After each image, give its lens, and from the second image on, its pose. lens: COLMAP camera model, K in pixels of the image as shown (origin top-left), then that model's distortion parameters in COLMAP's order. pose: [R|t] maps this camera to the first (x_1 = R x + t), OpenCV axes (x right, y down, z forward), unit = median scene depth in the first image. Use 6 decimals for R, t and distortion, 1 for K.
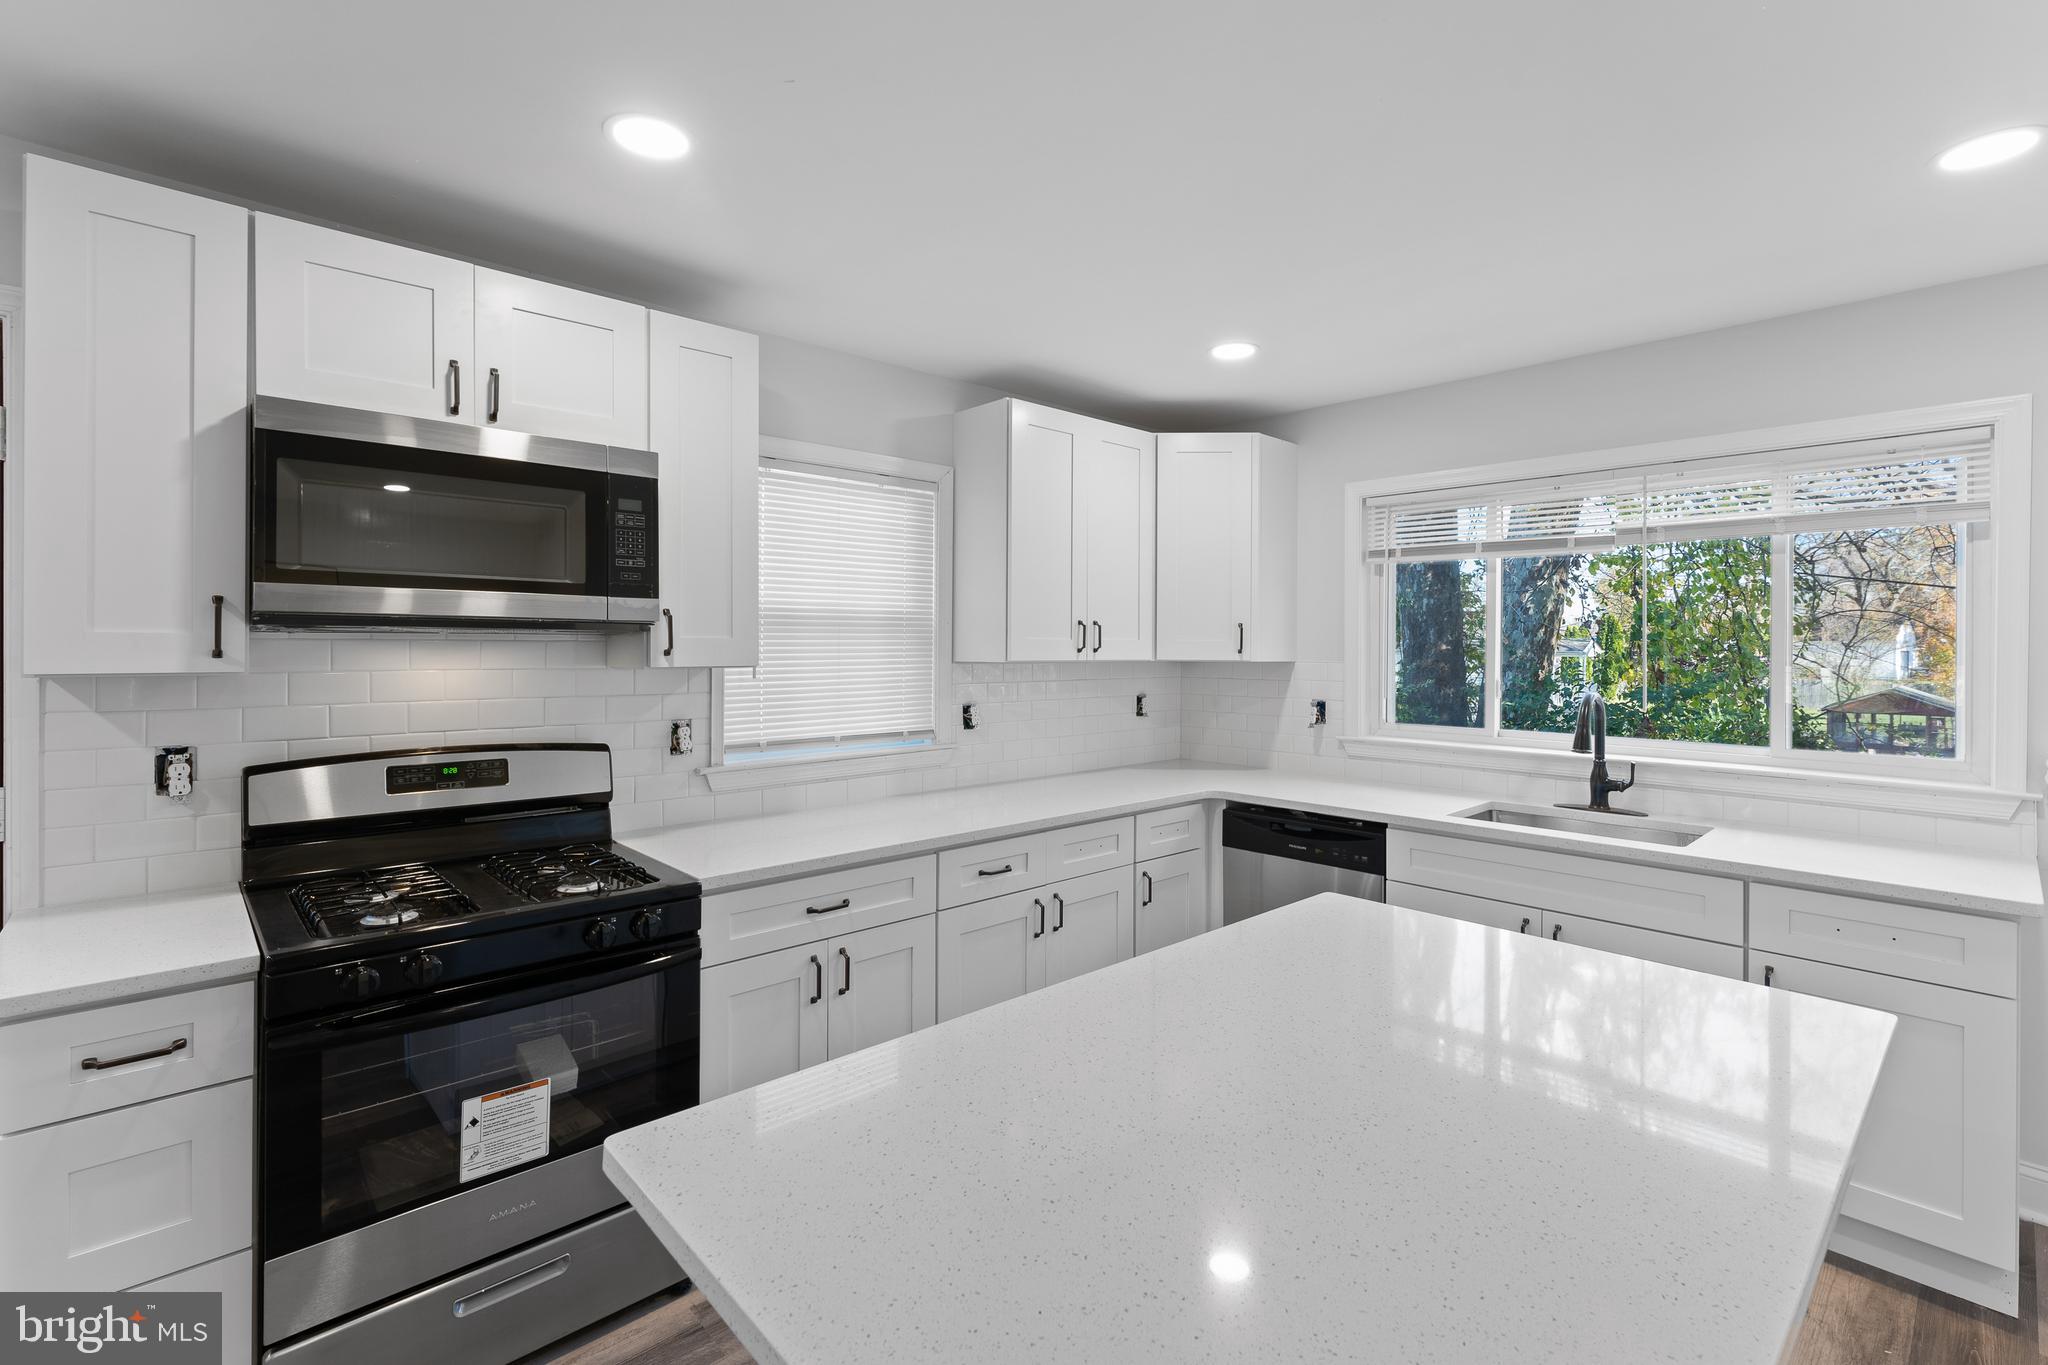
lens RADIAL K [[916.5, 0, 1021.1], [0, 916.5, 651.8], [0, 0, 1]] dist [-0.000924, 0.000321]
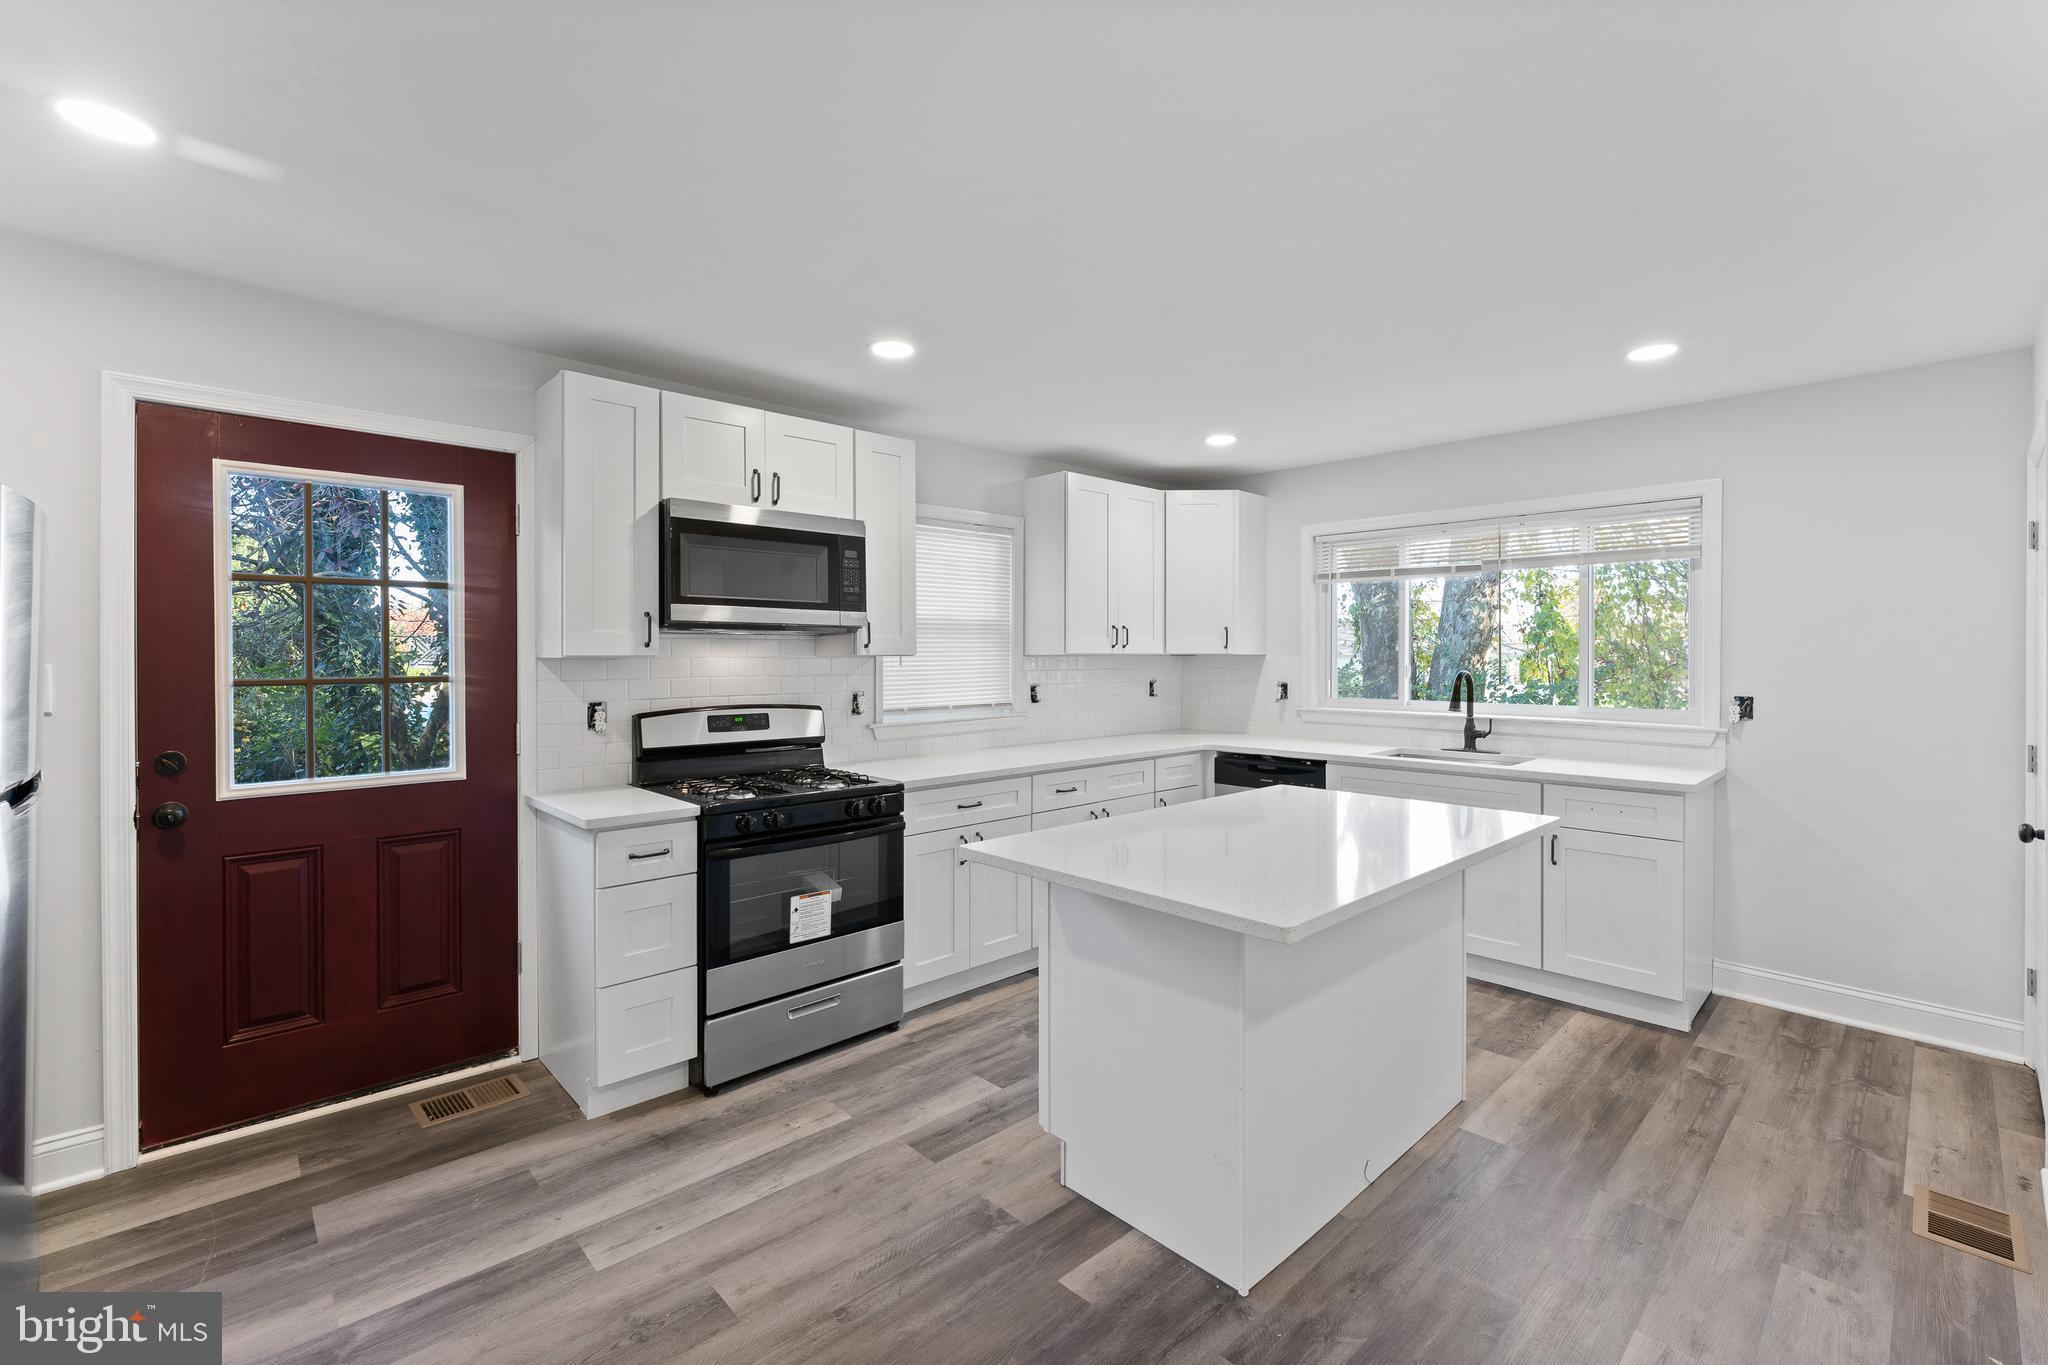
lens RADIAL K [[870.0, 0, 1021.2], [0, 870.0, 664.1], [0, 0, 1]] dist [0.002096, 0.000743]
pose [[0.999944, -0.006196, 0.008601, -0.107646], [0.006146, 0.999964, 0.005806, 0.020549], [-0.008637, -0.005753, 0.999946, -0.412318]]
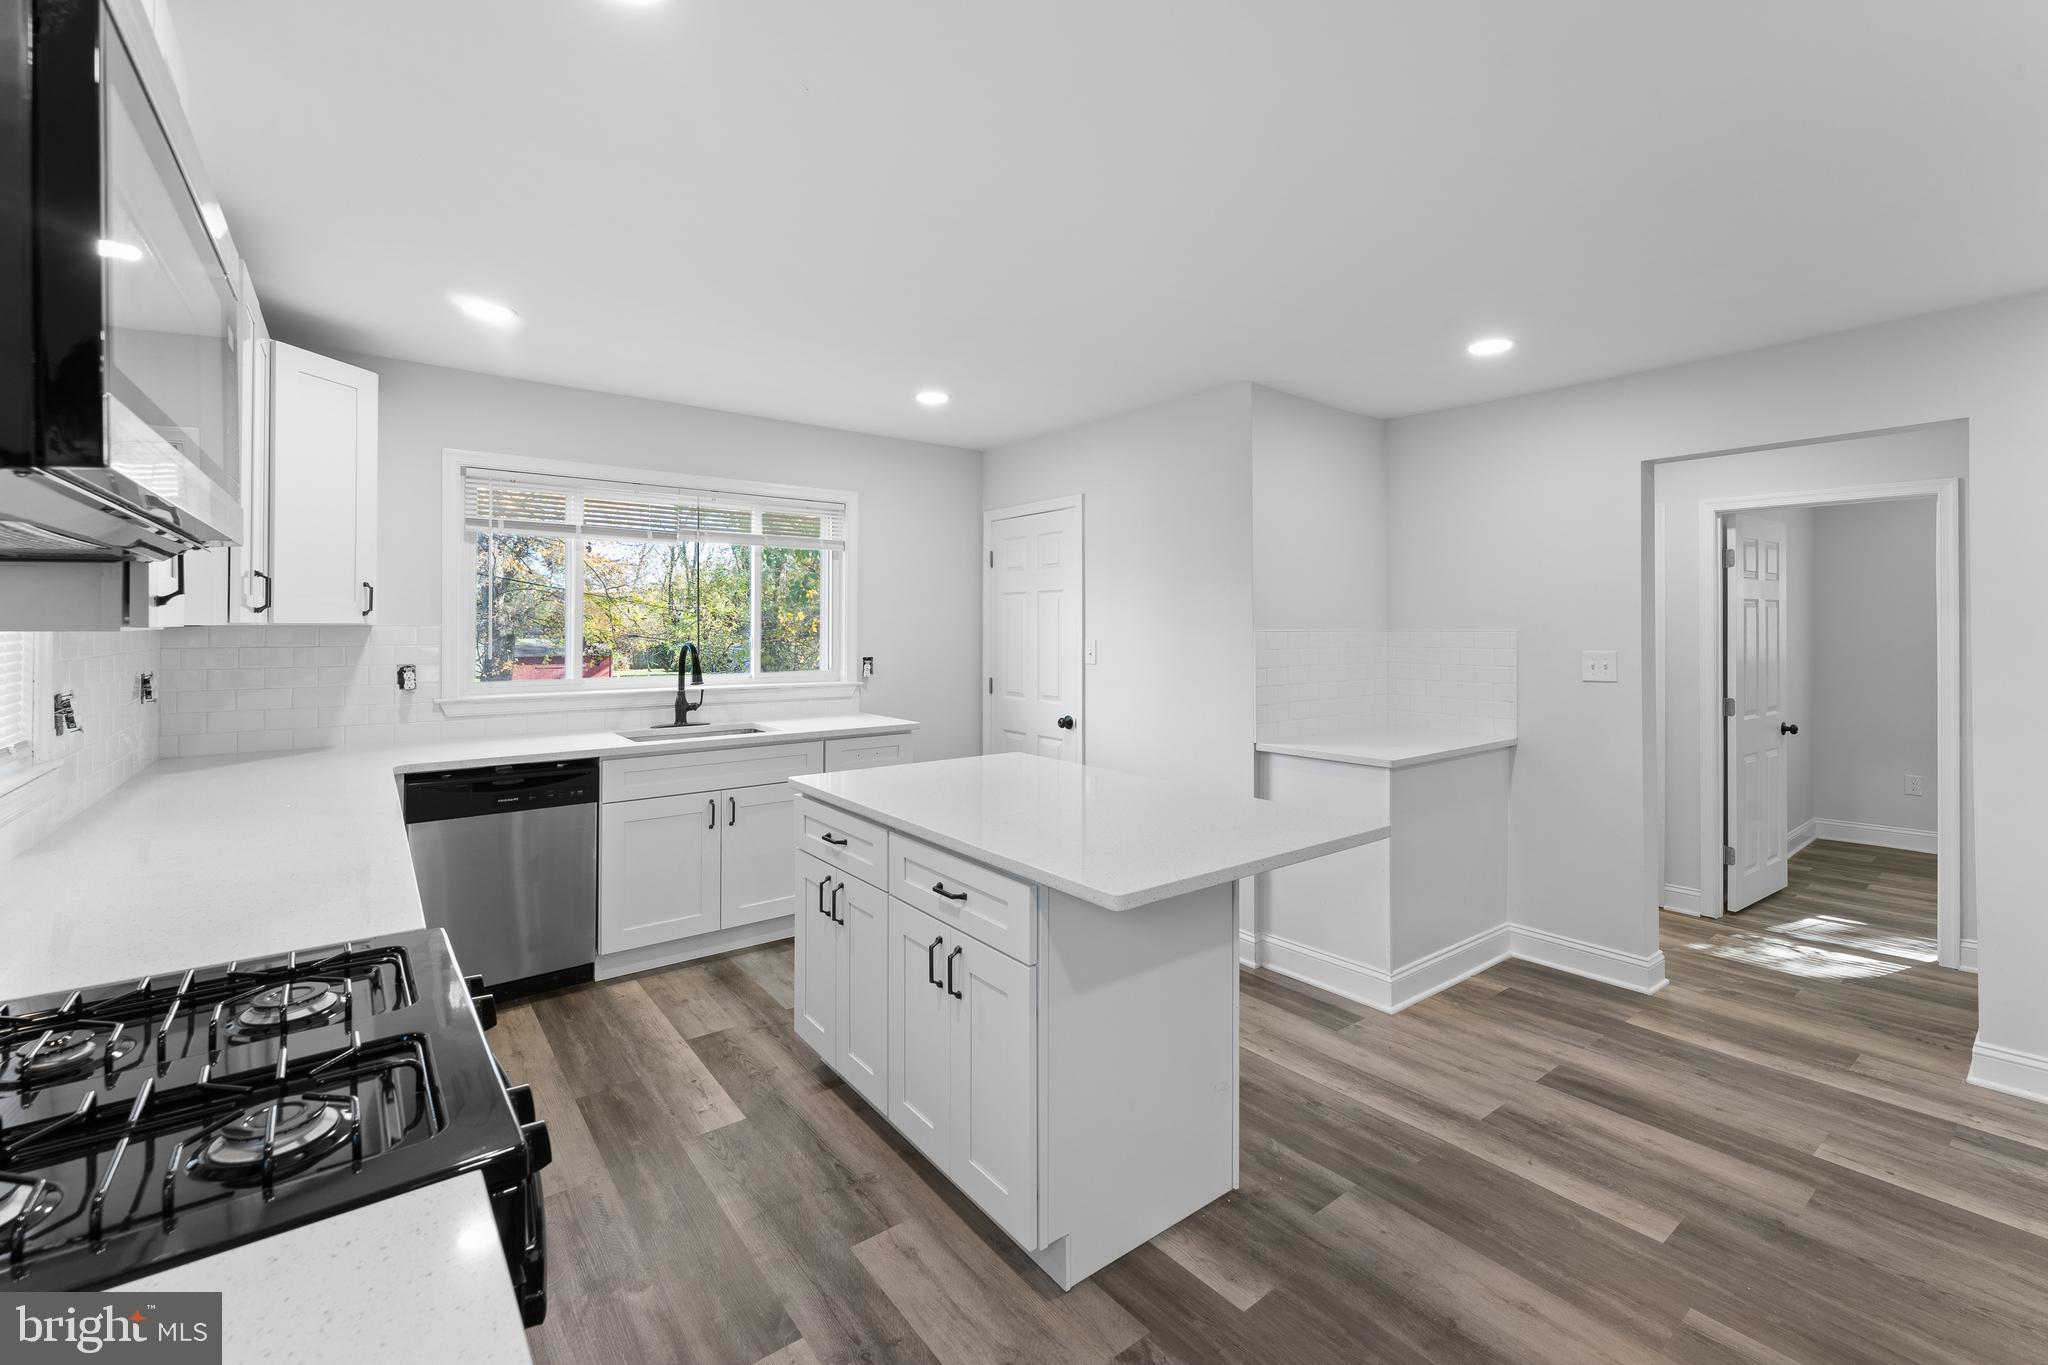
lens RADIAL K [[869.7, 0, 1034.8], [0, 869.7, 620.8], [0, 0, 1]] dist [0.000884, 0.000139]
pose [[0.090824, 0.000171, 0.995867, -0.696483], [0.004766, 0.999988, -0.000606, 0.013278], [-0.995856, 0.004801, 0.090822, 0.340139]]
